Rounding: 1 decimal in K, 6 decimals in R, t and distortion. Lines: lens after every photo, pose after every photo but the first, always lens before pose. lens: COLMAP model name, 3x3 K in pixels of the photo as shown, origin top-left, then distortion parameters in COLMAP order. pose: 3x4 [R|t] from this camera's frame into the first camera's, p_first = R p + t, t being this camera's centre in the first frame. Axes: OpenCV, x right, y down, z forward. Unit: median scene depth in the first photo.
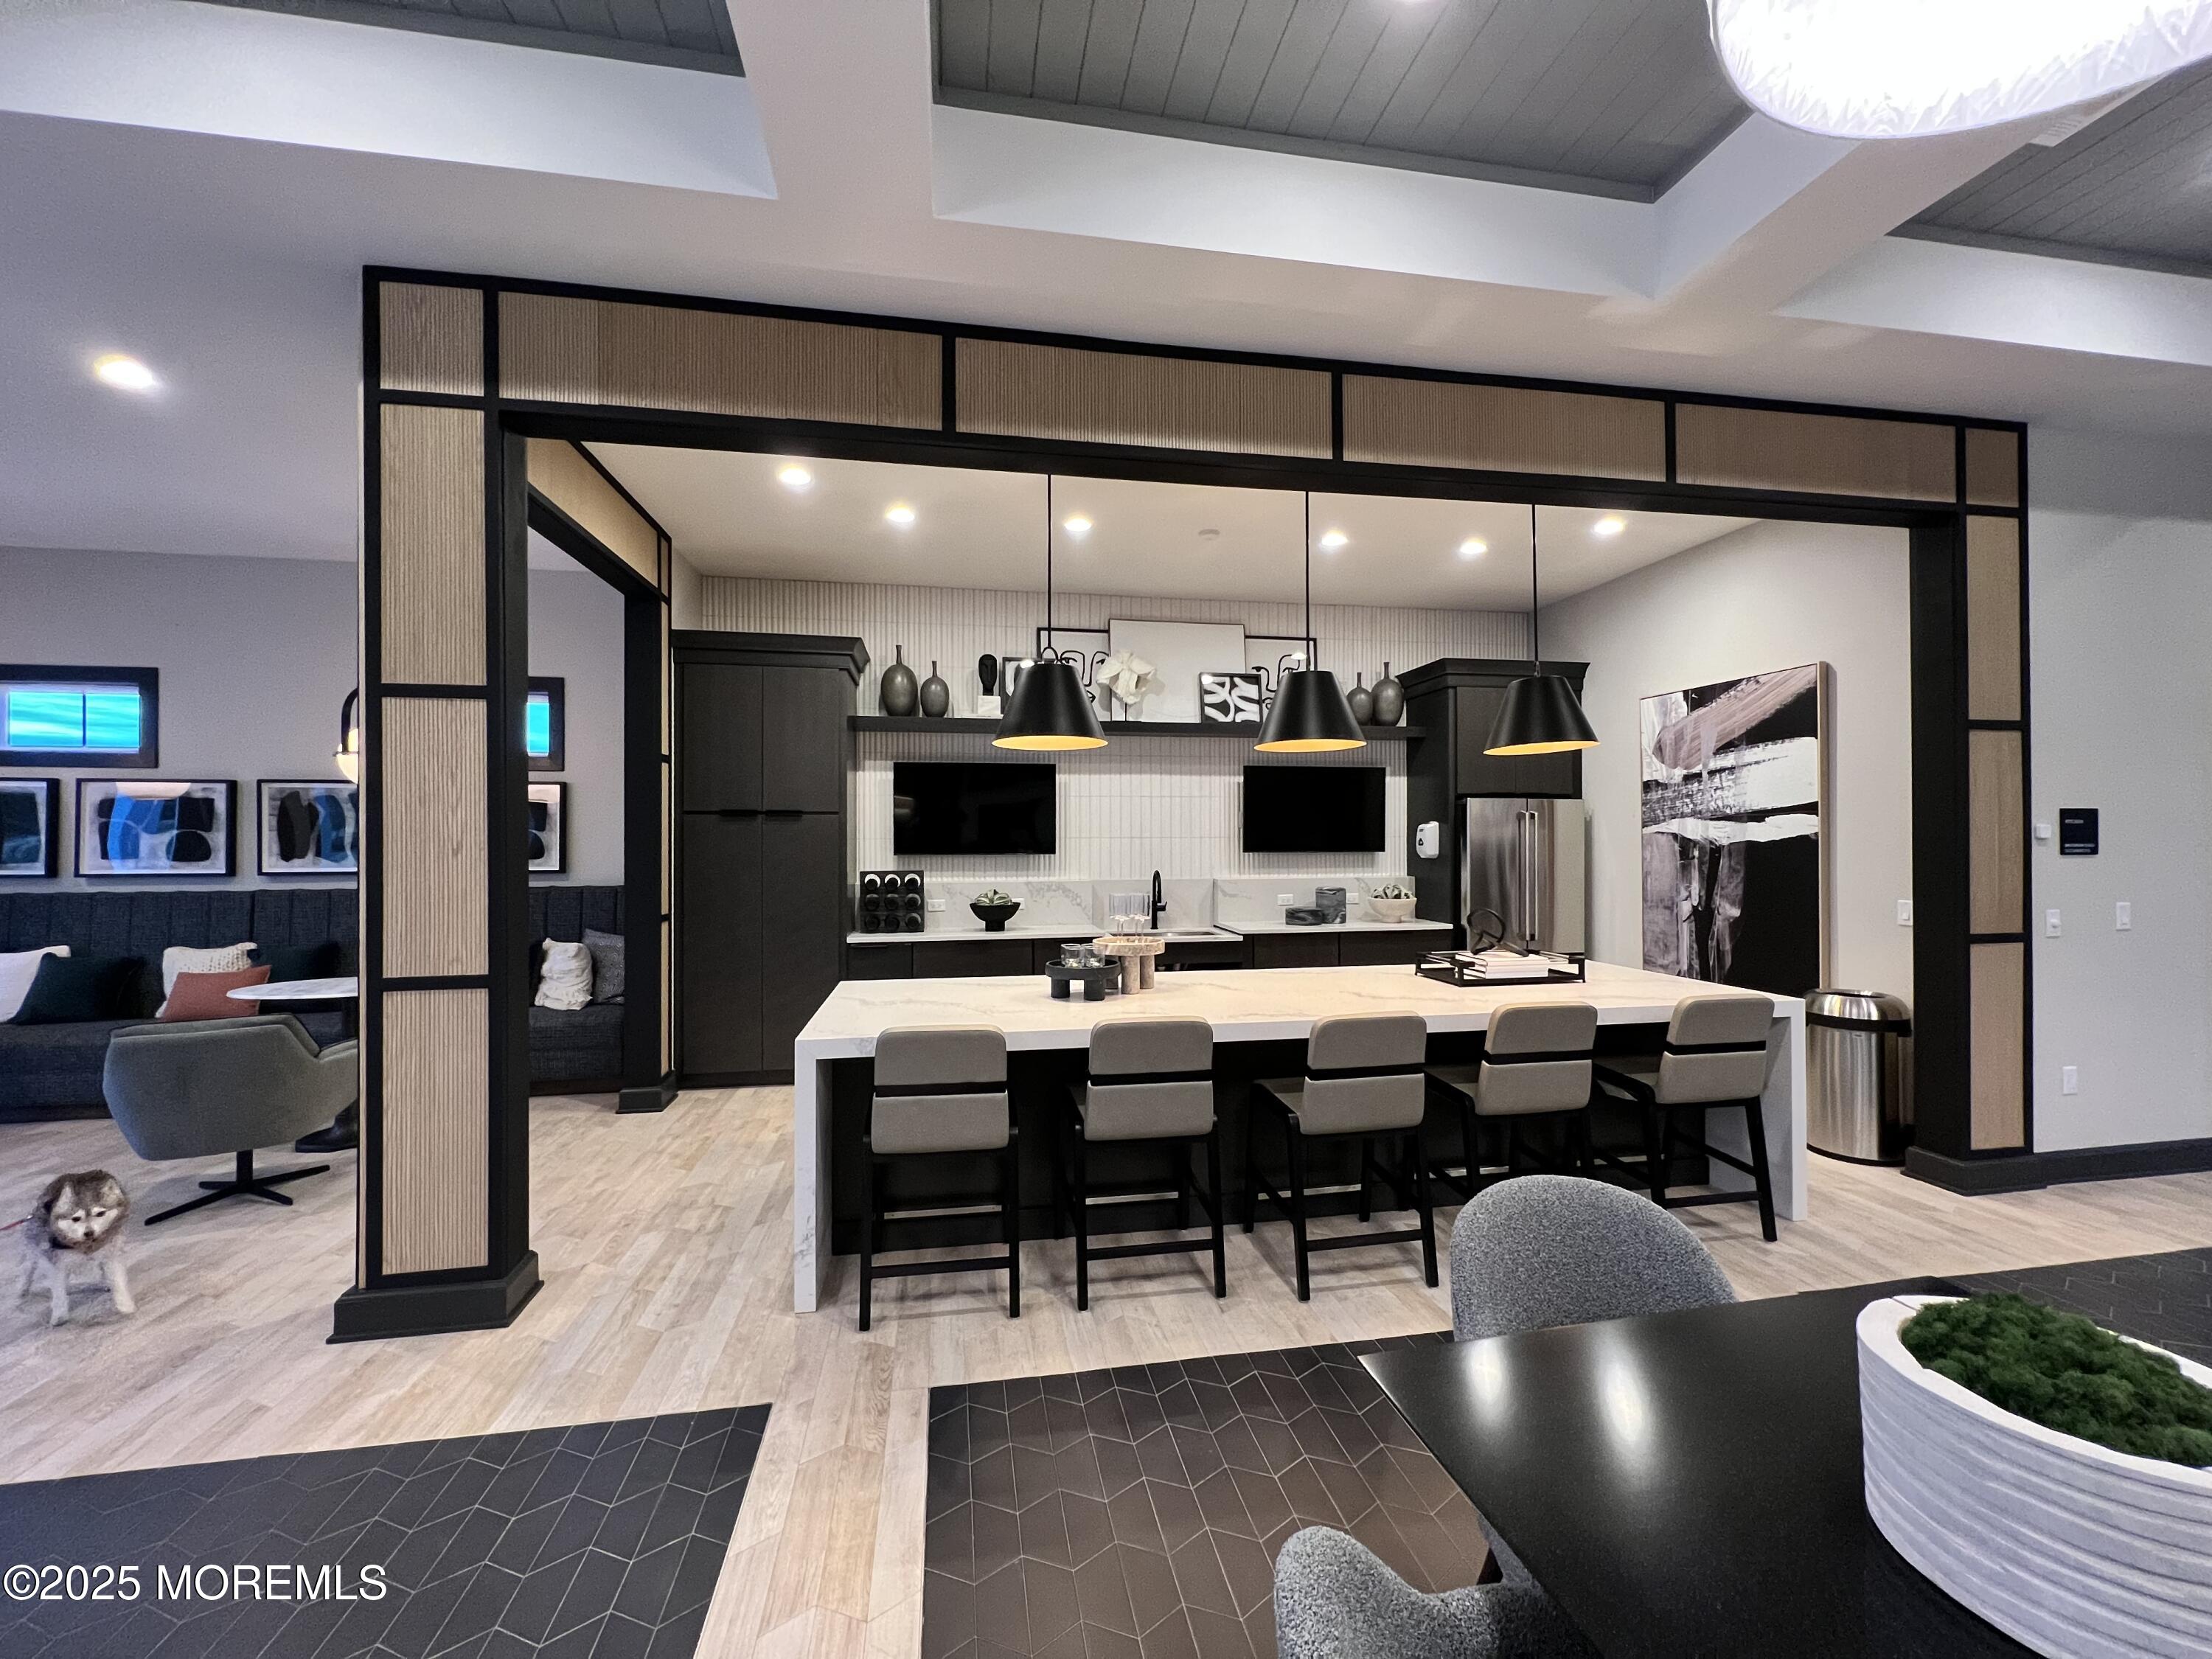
lens RADIAL K [[882.8, 0, 1103.7], [0, 882.8, 838.4], [0, 0, 1]] dist [-0.002976, 0.000302]
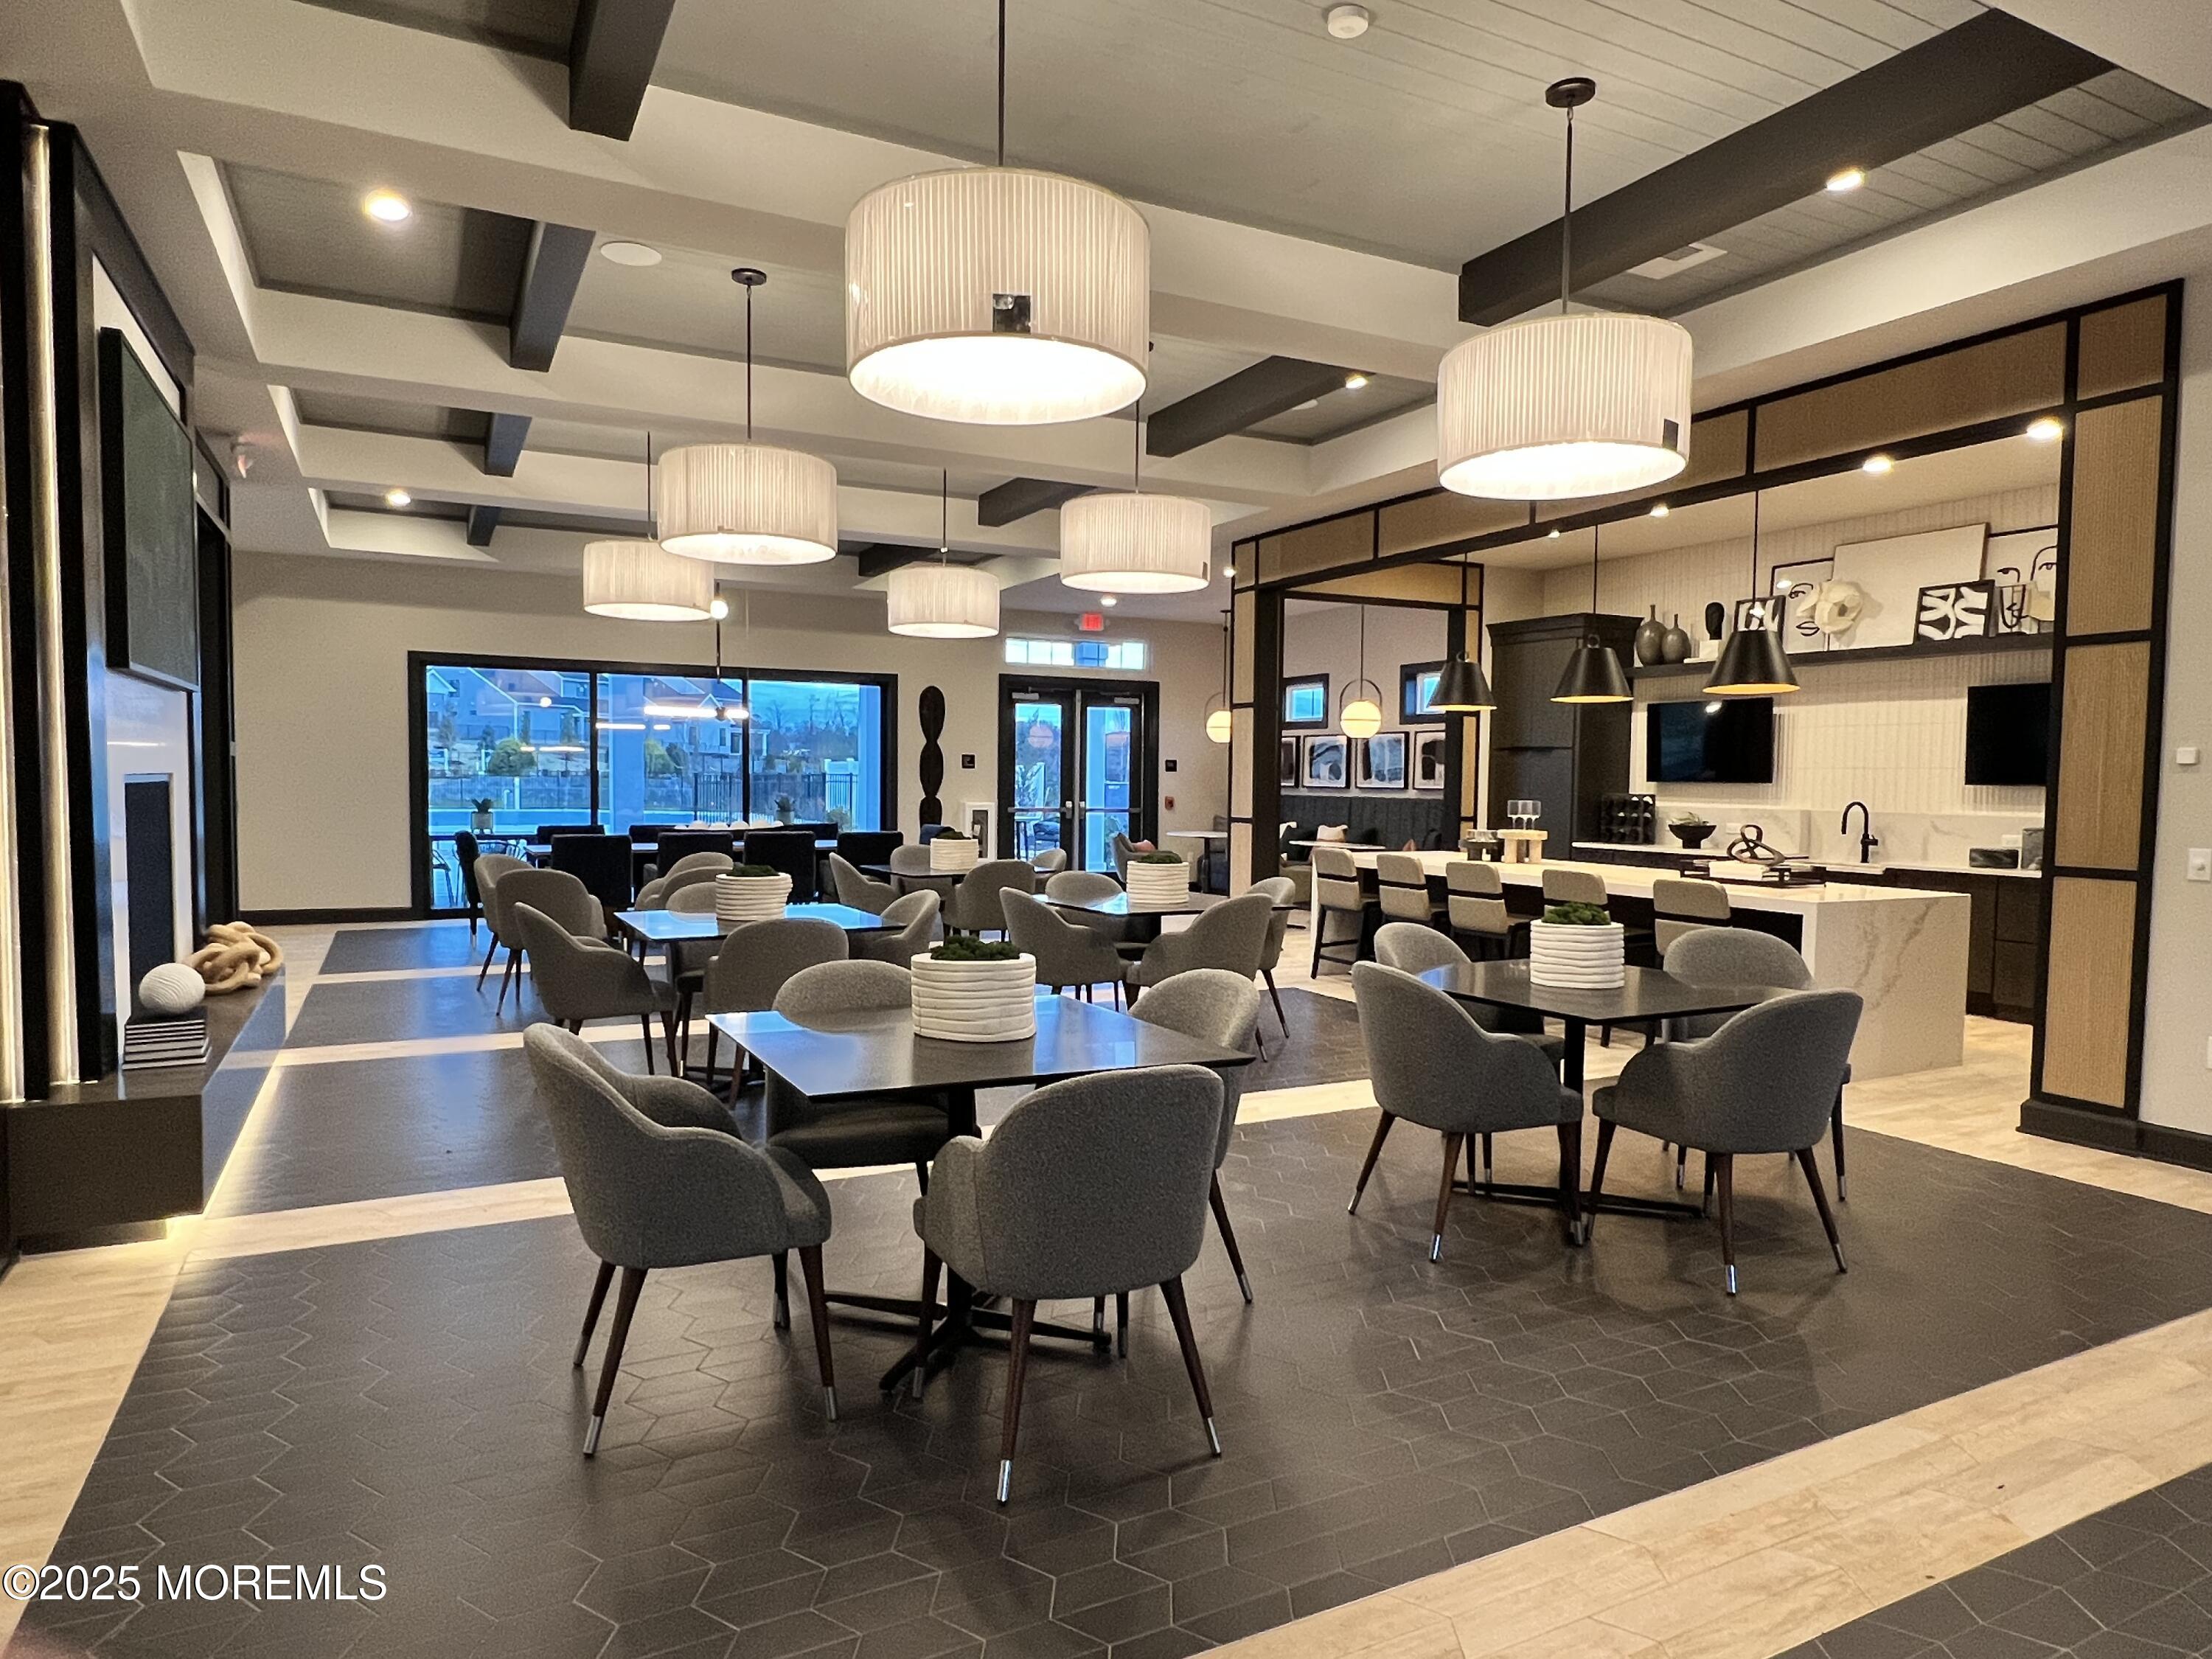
lens RADIAL K [[1321.0, 0, 1100.1], [0, 1321.0, 834.1], [0, 0, 1]] dist [0.000584, -0.000241]
pose [[0.303448, 0.049193, -0.951577, 1.207616], [-0.007649, 0.998760, 0.049193, 0.007066], [0.952817, -0.007649, 0.303448, -0.239698]]
